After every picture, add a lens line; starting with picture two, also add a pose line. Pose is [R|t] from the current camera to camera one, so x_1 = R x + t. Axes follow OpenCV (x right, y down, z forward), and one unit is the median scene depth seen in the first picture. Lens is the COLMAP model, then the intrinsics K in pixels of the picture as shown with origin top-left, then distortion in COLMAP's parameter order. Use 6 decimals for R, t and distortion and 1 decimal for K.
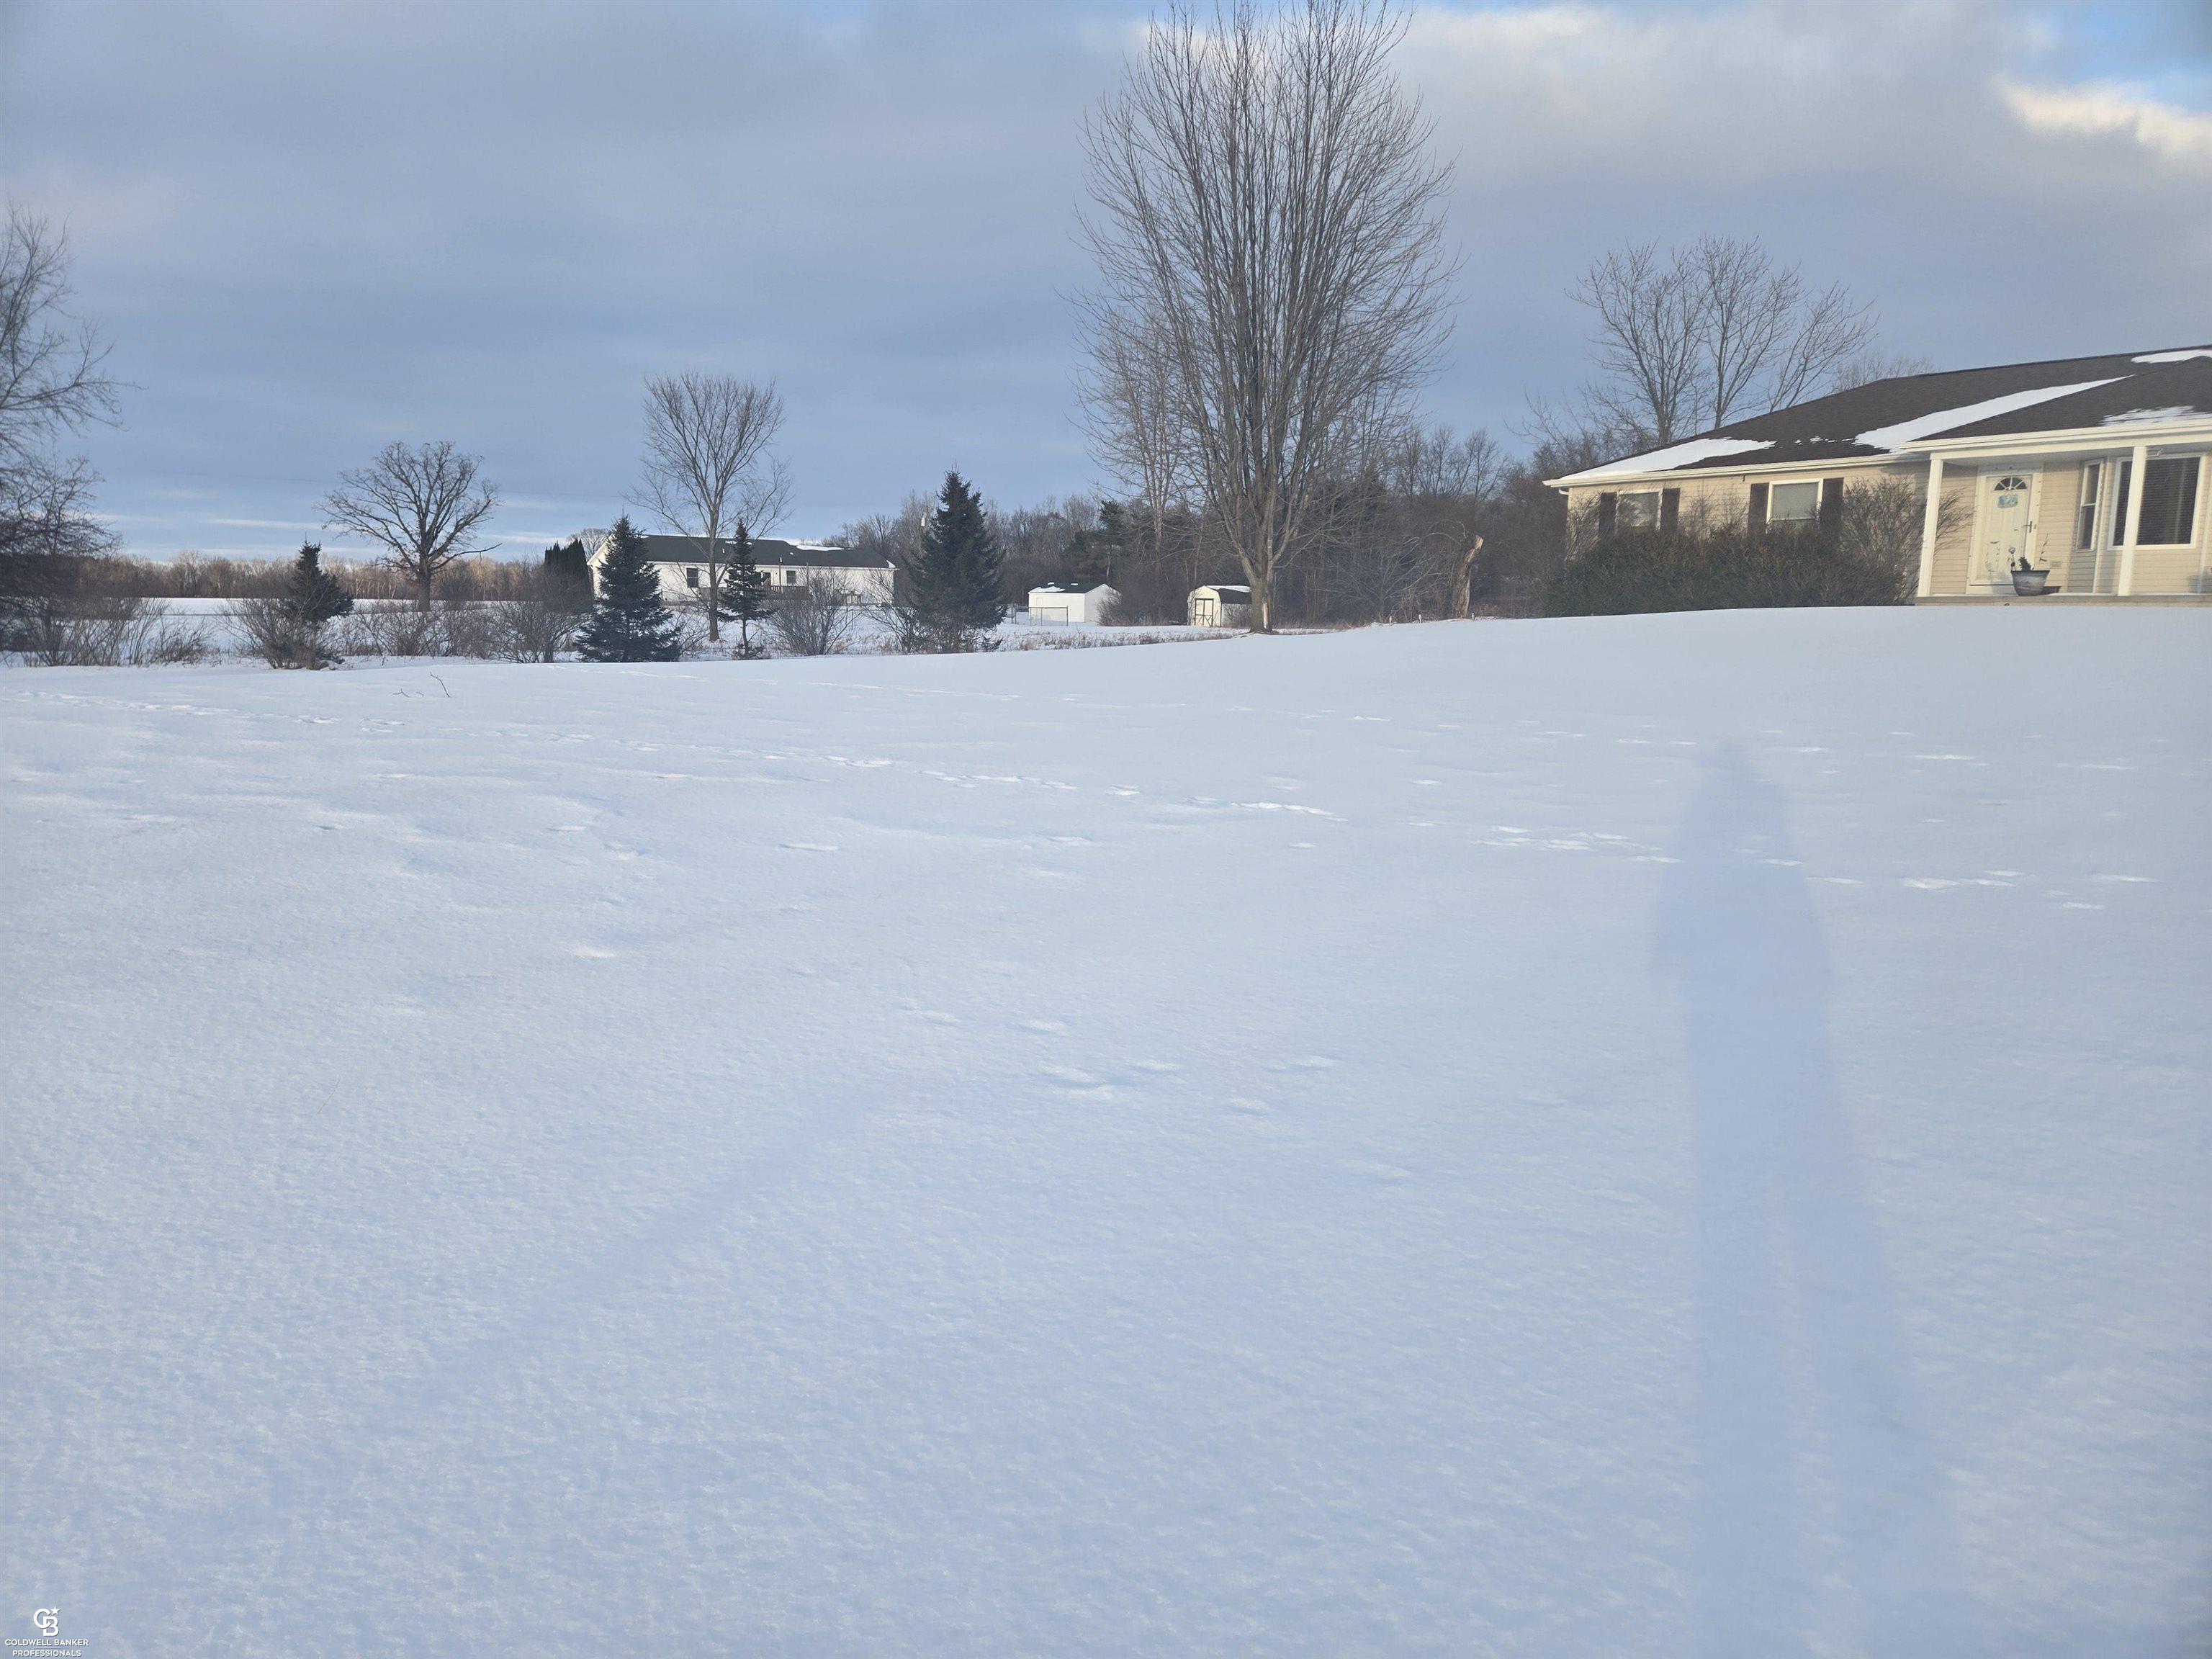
lens RADIAL K [[1405.2, 0, 1106.0], [0, 1405.2, 829.5], [0, 0, 1]] dist [0.100284, -0.080283]
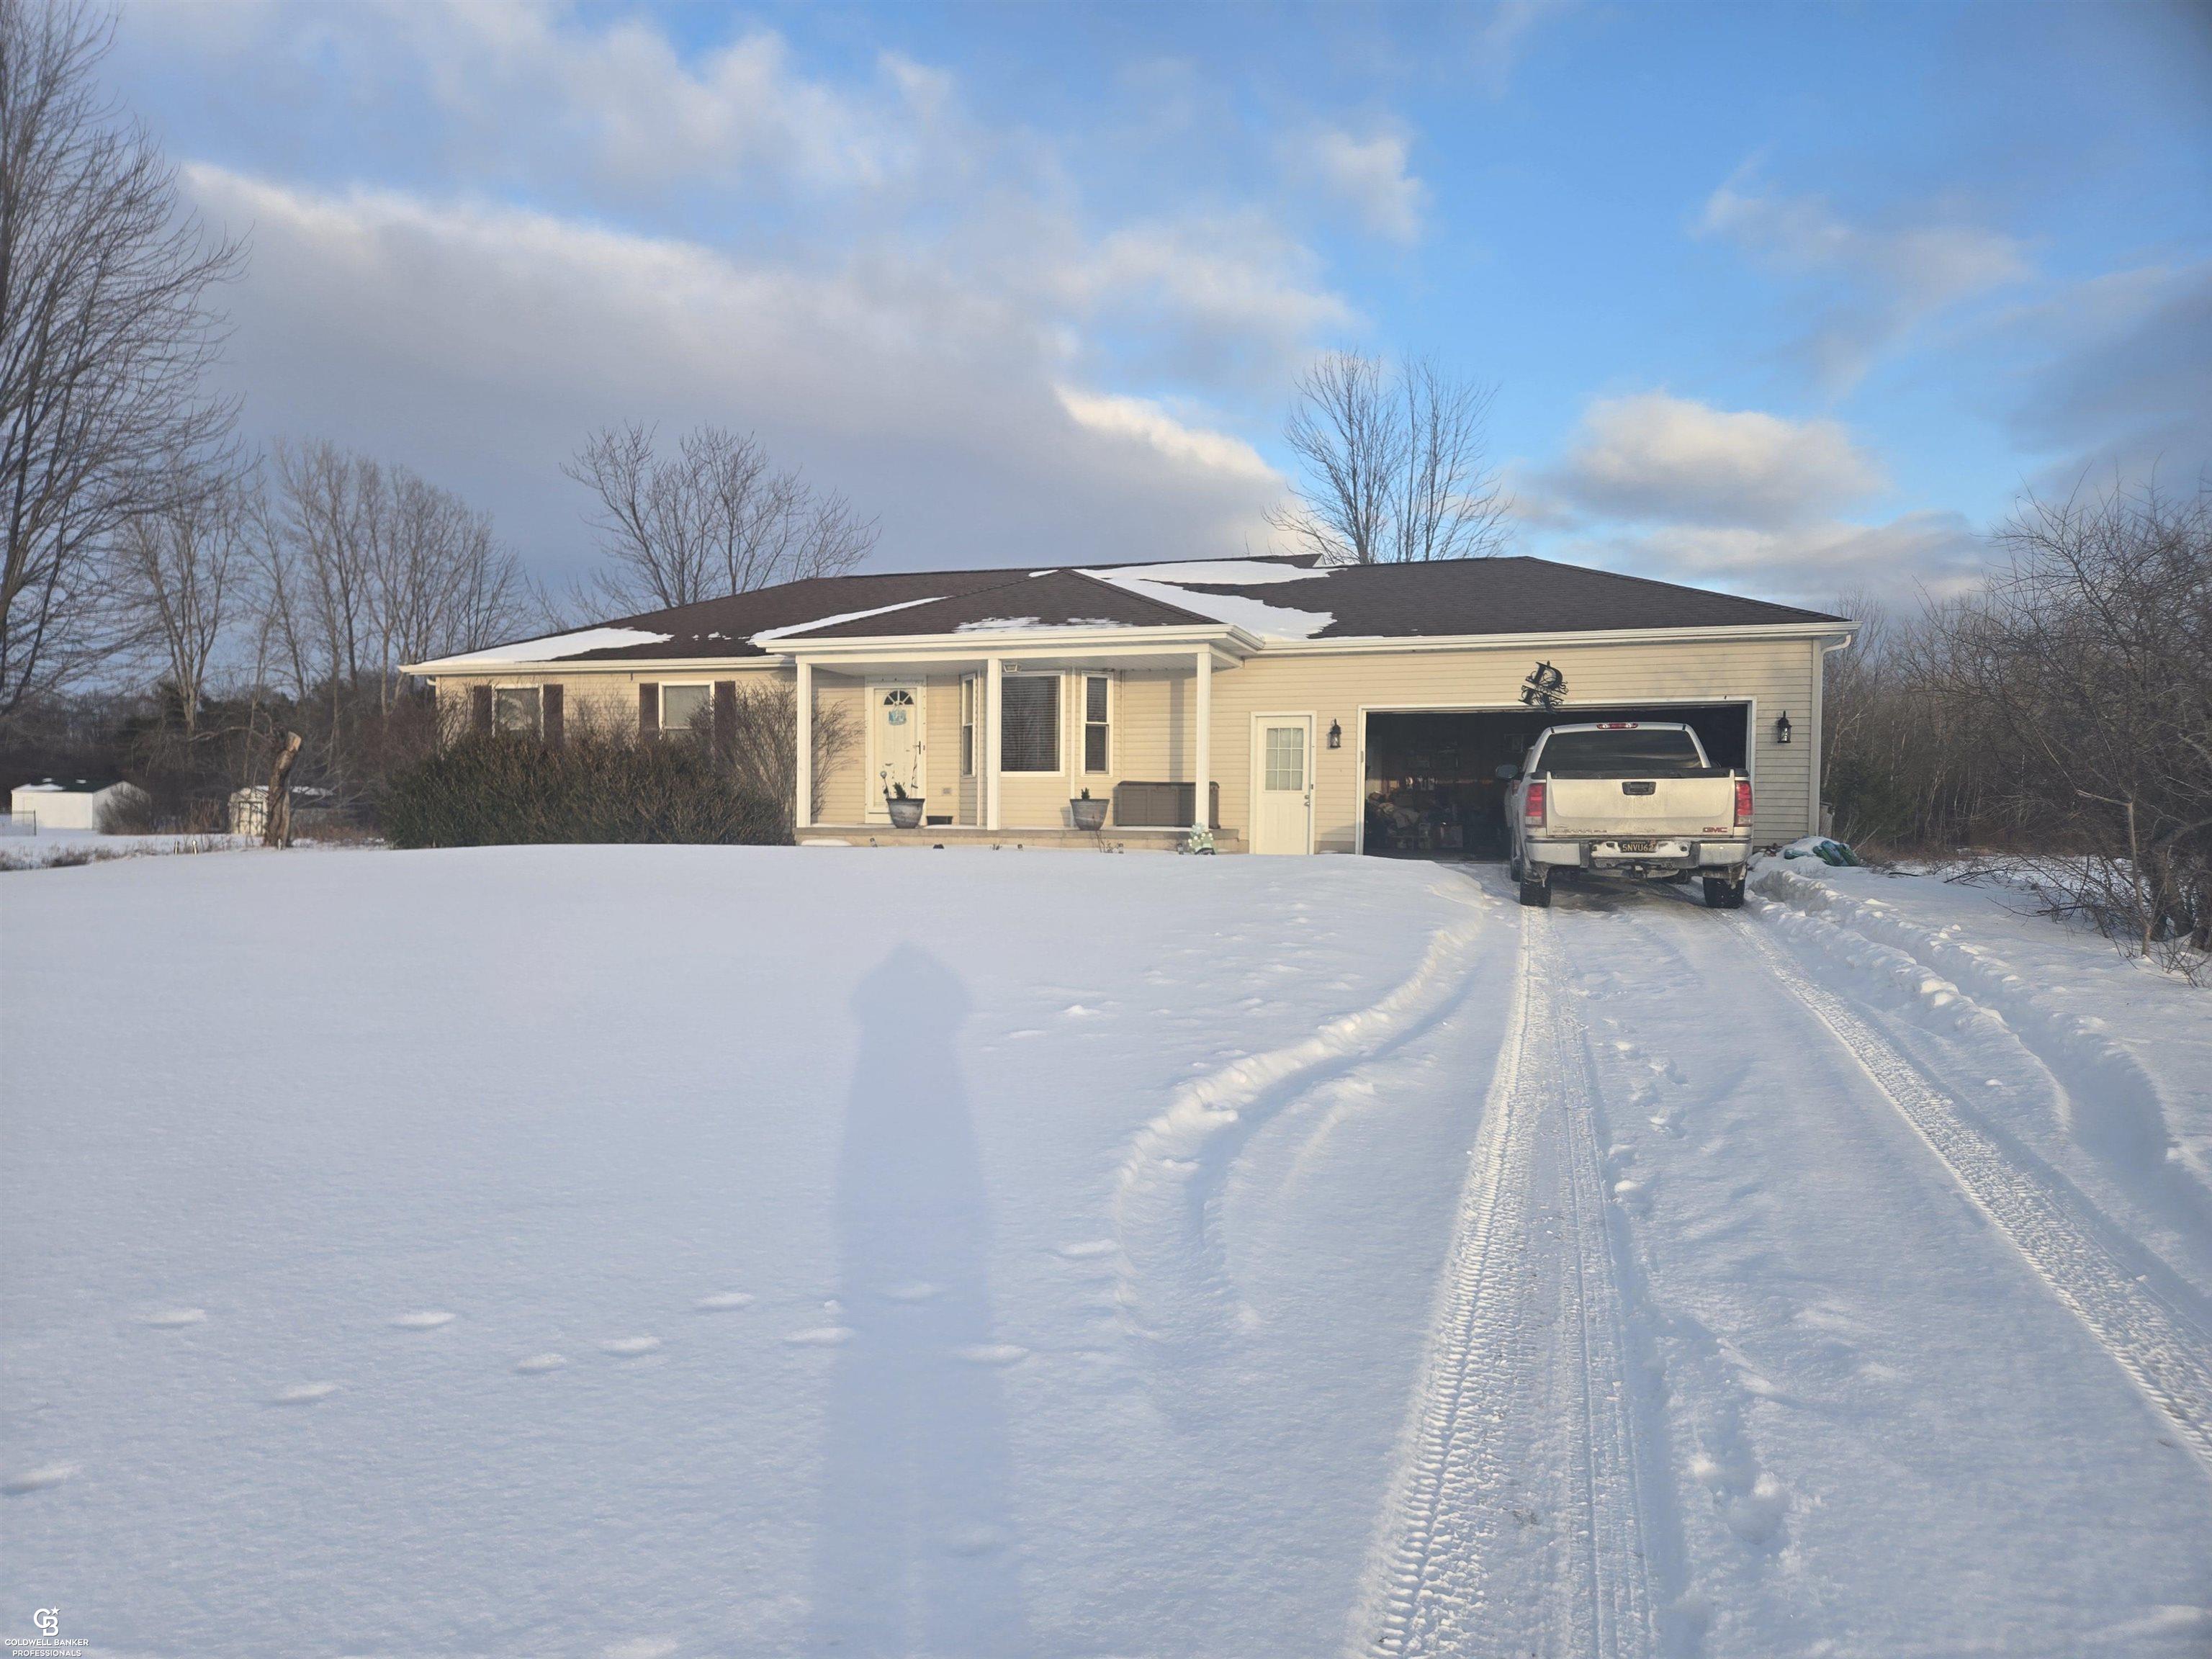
lens RADIAL K [[1405.2, 0, 1106.0], [0, 1405.2, 829.5], [0, 0, 1]] dist [0.100284, -0.080283]
pose [[0.854308, -0.010100, 0.519669, 0.275035], [0.082237, 0.989844, -0.115957, -0.050456], [-0.513220, 0.141799, 0.846462, 0.222060]]
